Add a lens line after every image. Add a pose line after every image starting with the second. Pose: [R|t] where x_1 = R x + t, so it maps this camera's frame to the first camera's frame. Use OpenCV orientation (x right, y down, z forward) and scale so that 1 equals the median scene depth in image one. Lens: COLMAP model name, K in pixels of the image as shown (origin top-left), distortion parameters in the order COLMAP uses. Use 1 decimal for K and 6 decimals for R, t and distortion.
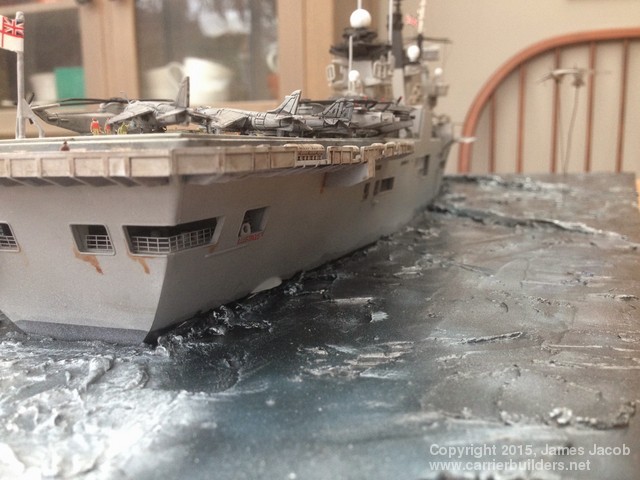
lens RADIAL K [[598.3, 0, 320.0], [0, 598.3, 240.0], [0, 0, 1]] dist [0.088296, -0.165064]
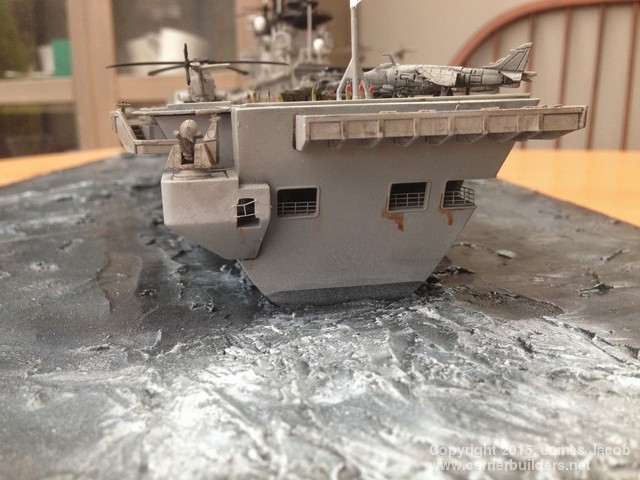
lens RADIAL K [[598.3, 0, 320.0], [0, 598.3, 240.0], [0, 0, 1]] dist [0.088296, -0.165064]
pose [[0.877435, -0.100289, 0.469095, -1.008387], [0.078949, 0.994757, 0.064997, -0.006927], [-0.473154, -0.019996, 0.880753, 0.155225]]
